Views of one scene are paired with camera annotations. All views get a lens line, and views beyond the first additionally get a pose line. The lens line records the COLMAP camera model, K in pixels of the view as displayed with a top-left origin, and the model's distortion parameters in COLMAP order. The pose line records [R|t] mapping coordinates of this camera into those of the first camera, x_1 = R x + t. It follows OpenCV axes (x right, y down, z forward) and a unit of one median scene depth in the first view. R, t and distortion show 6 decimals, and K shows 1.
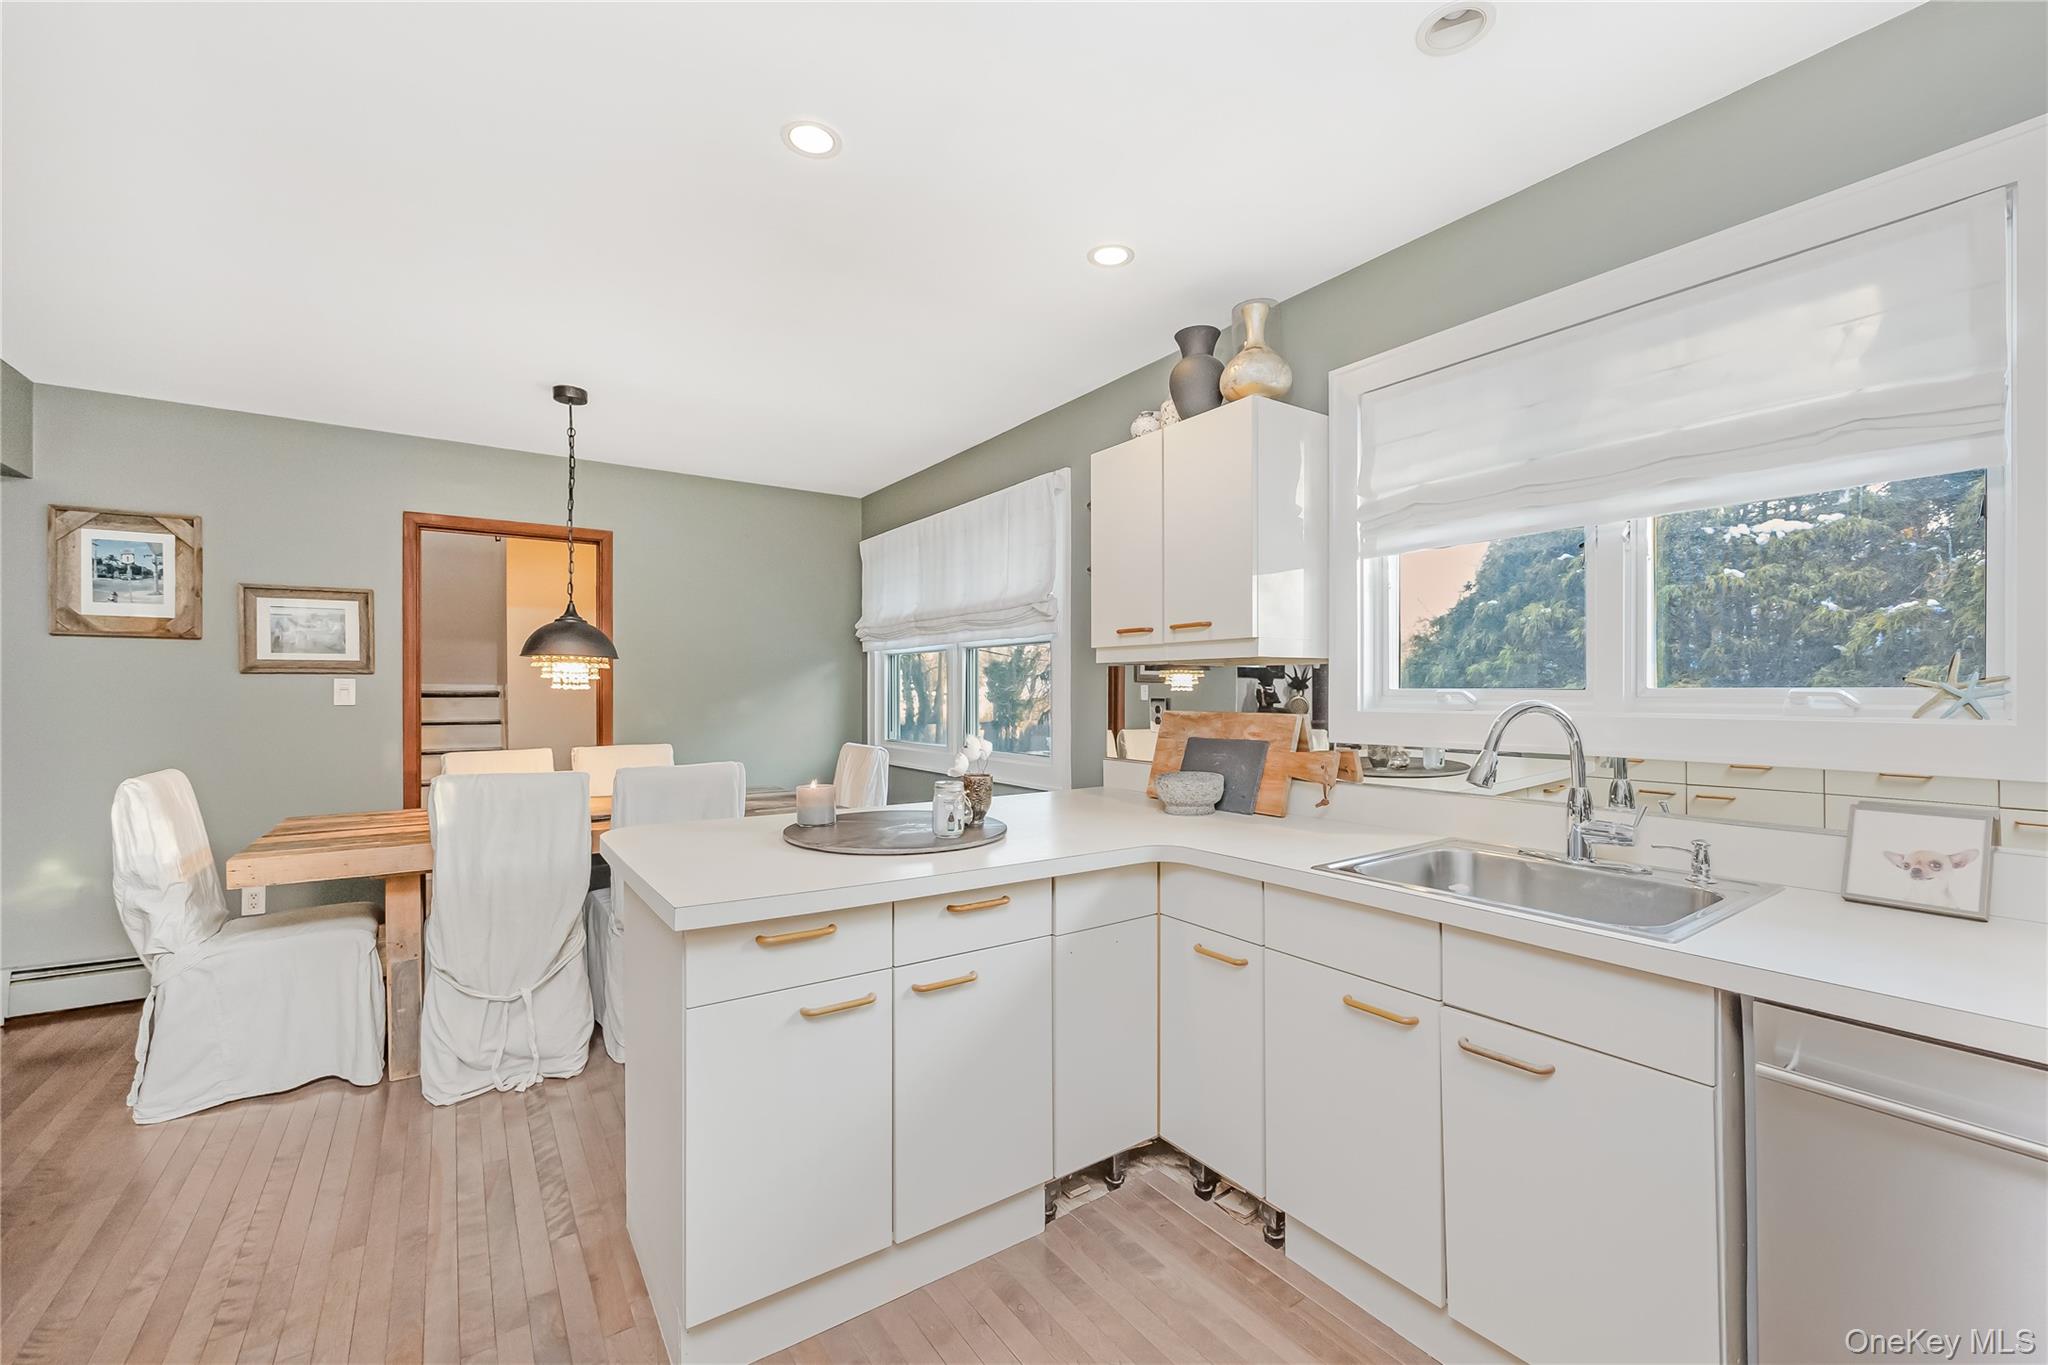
lens RADIAL K [[842.5, 0, 1026.3], [0, 842.5, 685.6], [0, 0, 1]] dist [-0.001212, 0.000054]
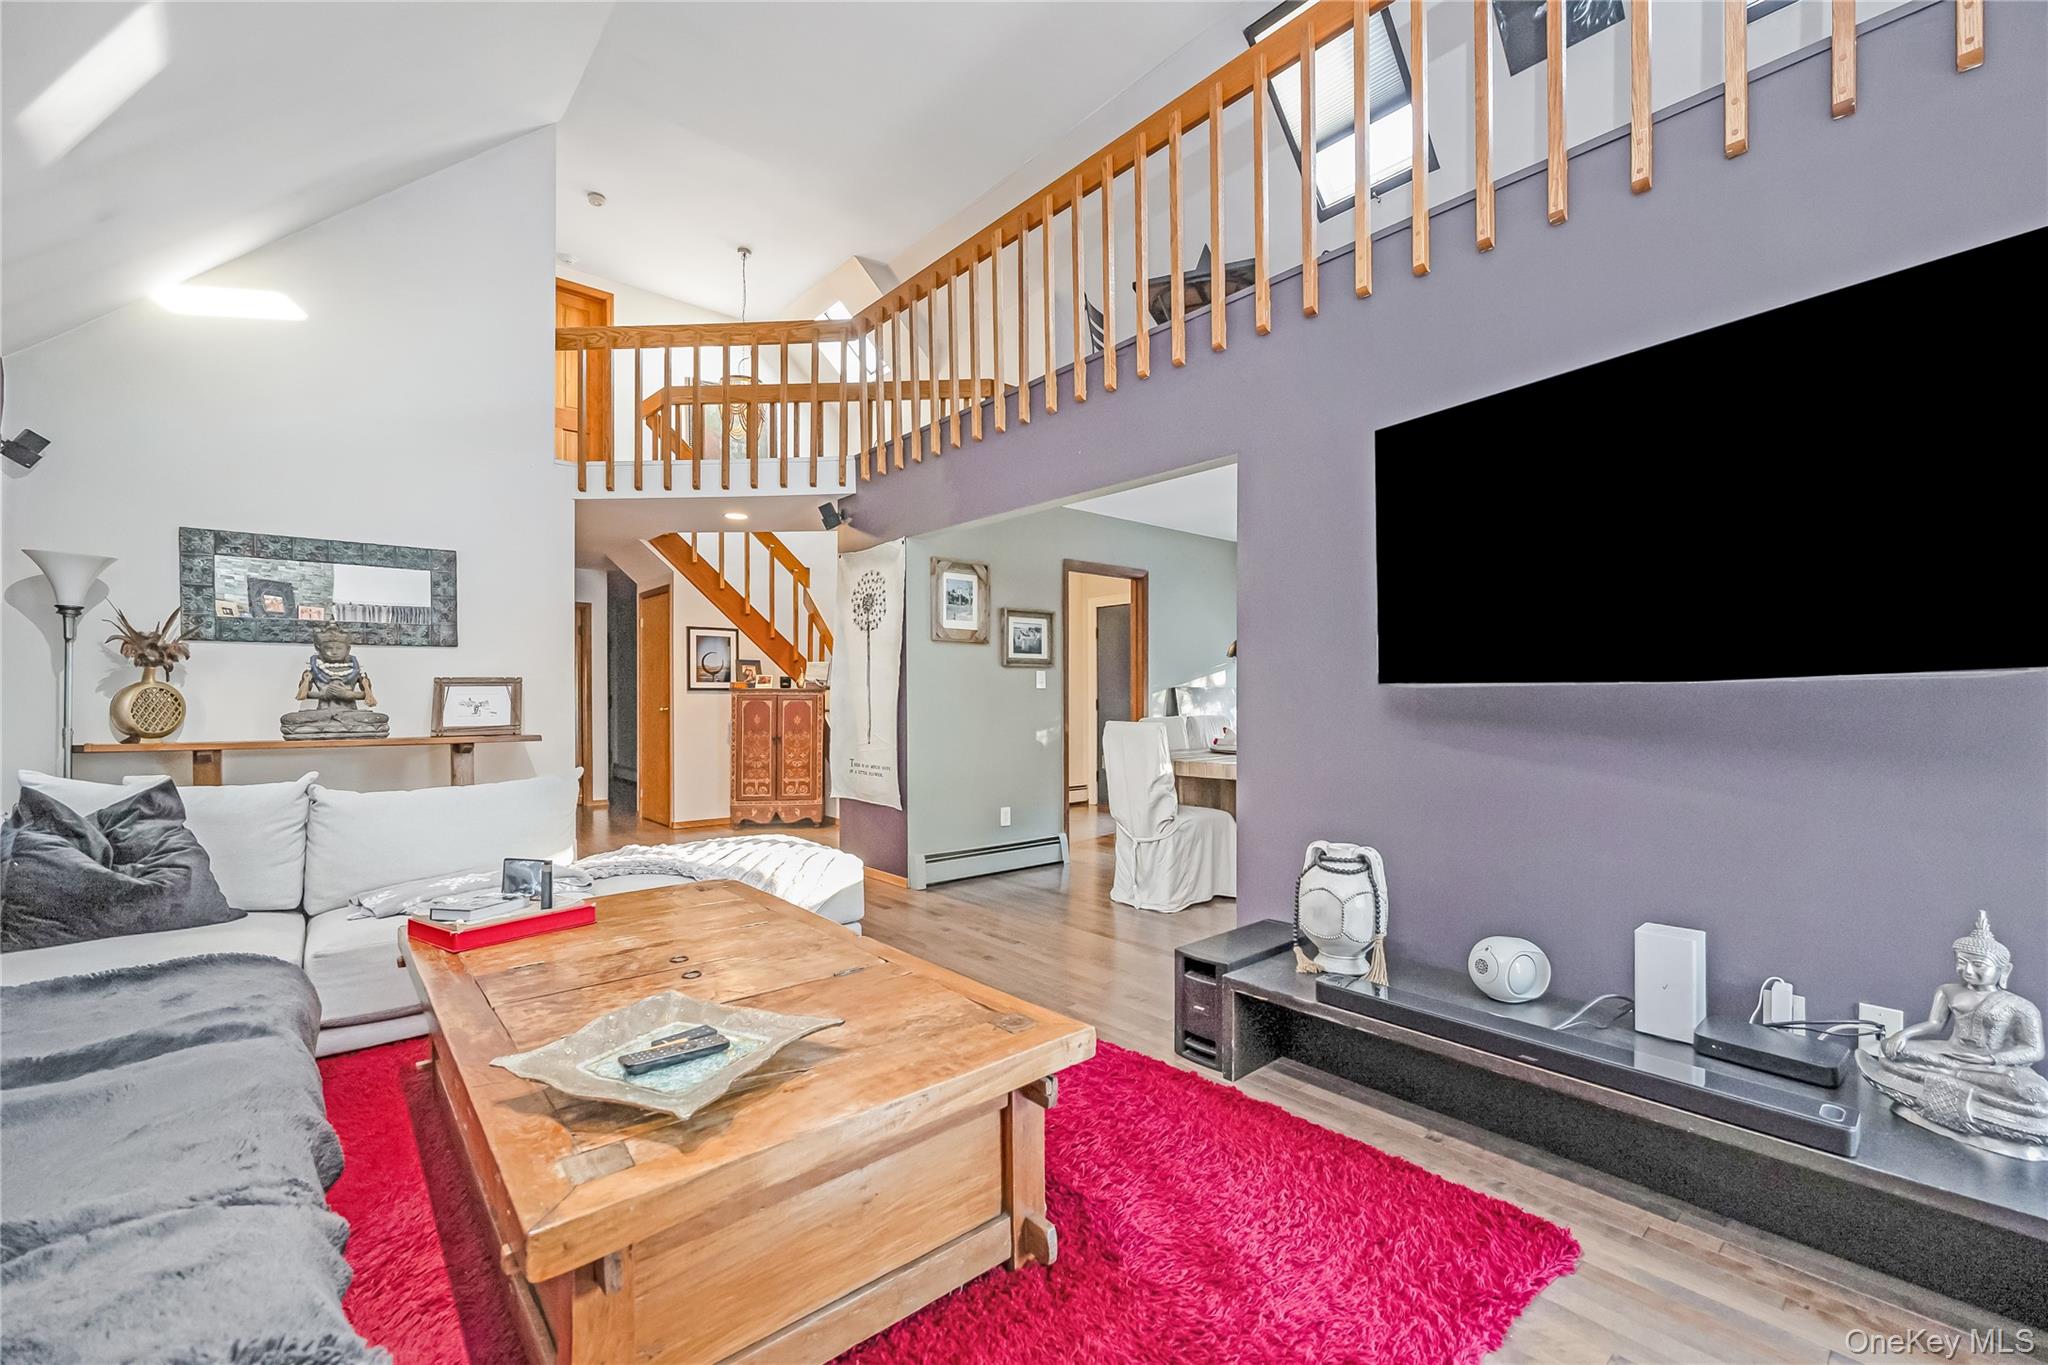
lens RADIAL K [[842.5, 0, 1022.4], [0, 842.5, 687.1], [0, 0, 1]] dist [-0.001212, 0.000054]
pose [[0.994702, -0.002295, 0.102776, -1.084401], [0.002910, 0.999979, -0.005837, 0.031073], [-0.102760, 0.006105, 0.994687, -0.517940]]
